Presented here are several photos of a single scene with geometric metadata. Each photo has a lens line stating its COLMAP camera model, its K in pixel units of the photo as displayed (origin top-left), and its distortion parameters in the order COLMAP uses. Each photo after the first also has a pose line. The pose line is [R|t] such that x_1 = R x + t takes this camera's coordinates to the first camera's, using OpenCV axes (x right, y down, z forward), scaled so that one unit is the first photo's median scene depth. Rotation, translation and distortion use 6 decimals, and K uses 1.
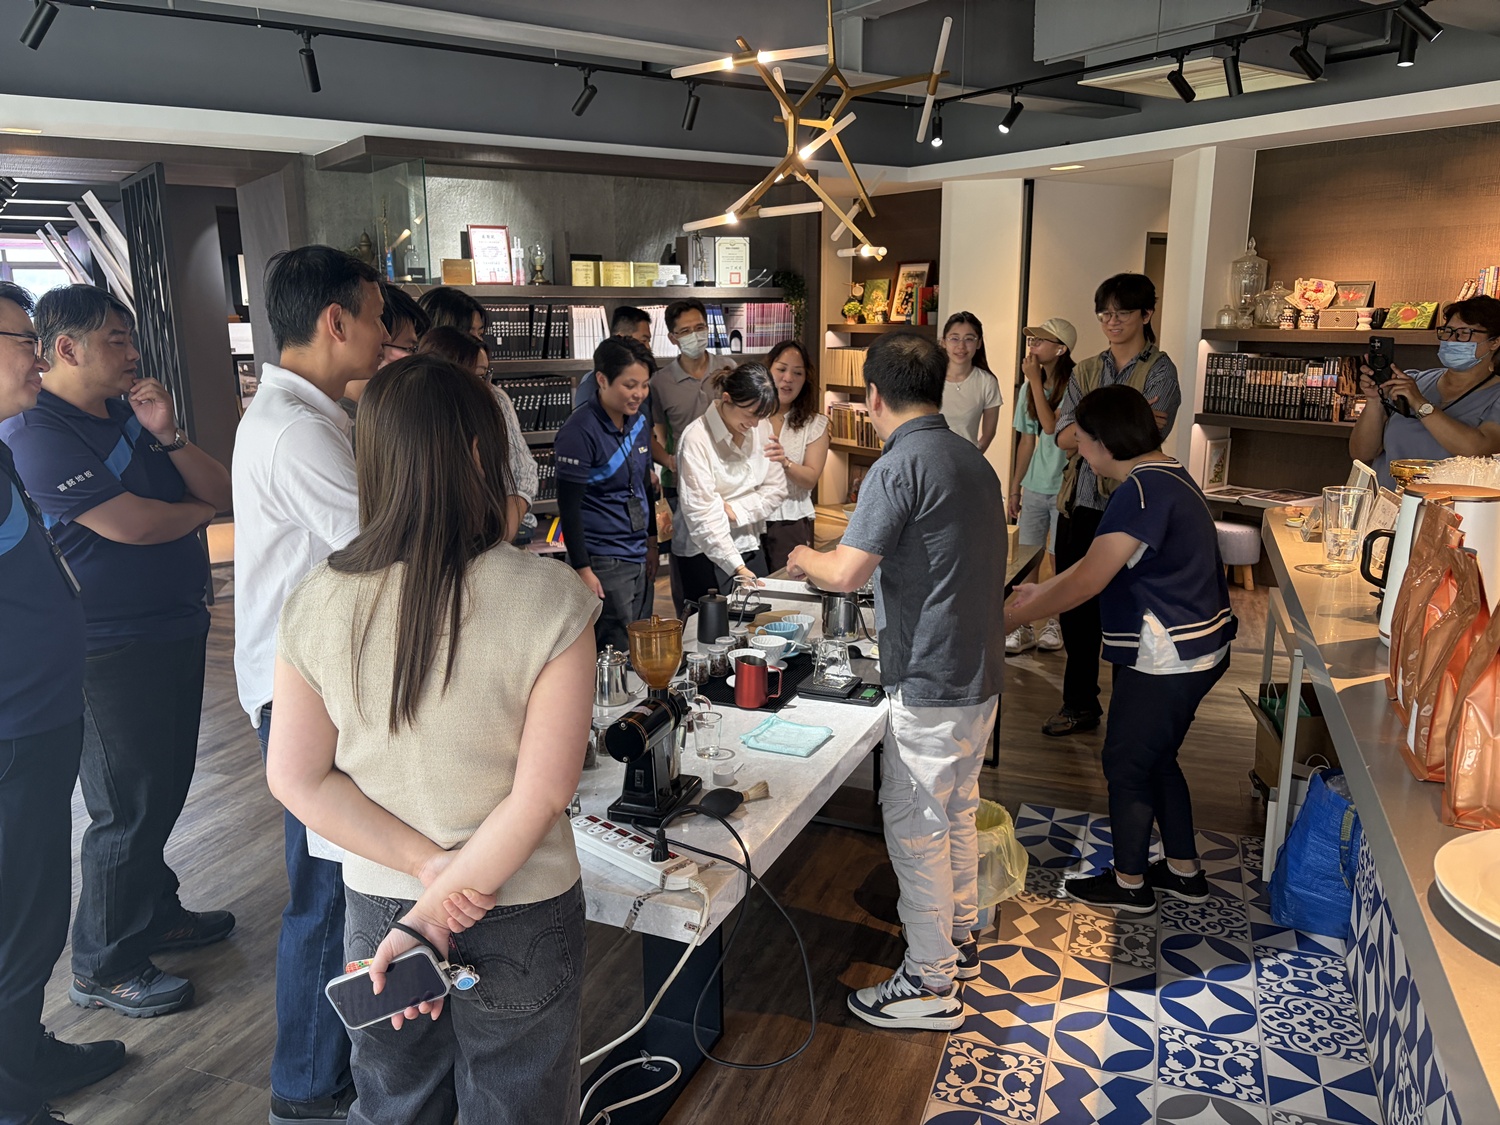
lens RADIAL K [[1136.7, 0, 743.1], [0, 1136.7, 564.3], [0, 0, 1]] dist [0.035511, -0.035034]
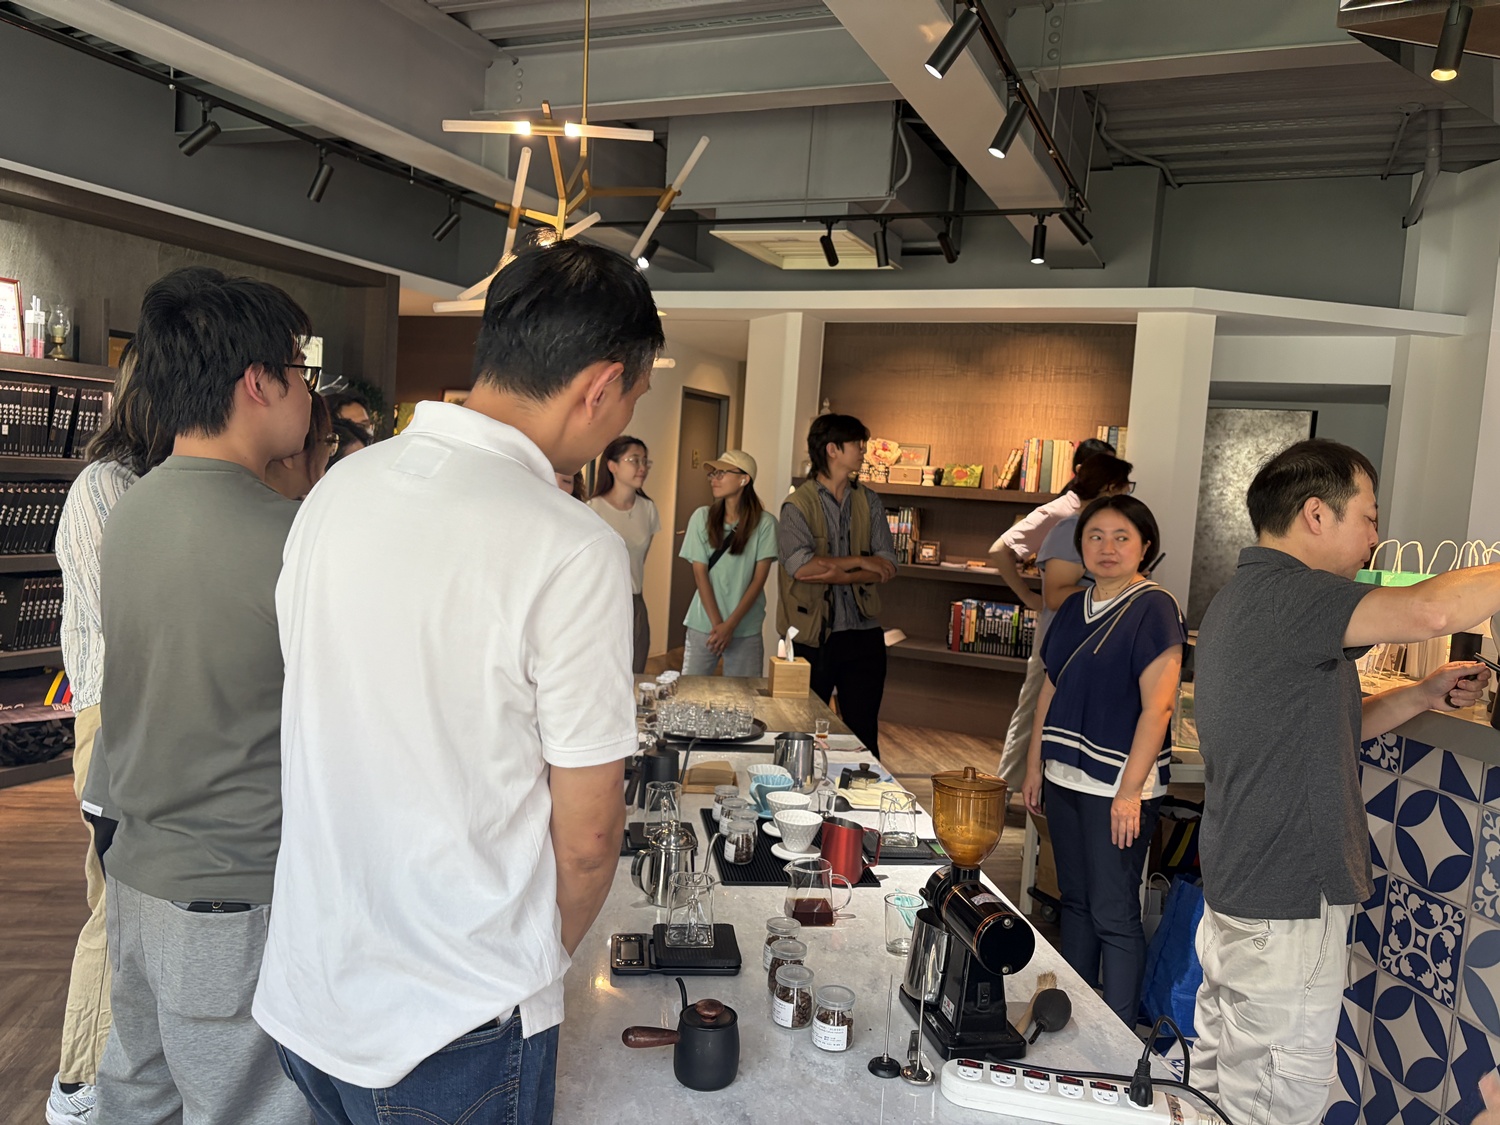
lens RADIAL K [[1136.2, 0, 755.5], [0, 1136.2, 572.0], [0, 0, 1]] dist [0.046512, -0.061778]
pose [[0.845686, 0.018321, 0.533367, -0.242366], [0.047575, 0.992844, -0.109536, -0.002535], [-0.531557, 0.118008, 0.838762, 0.171717]]
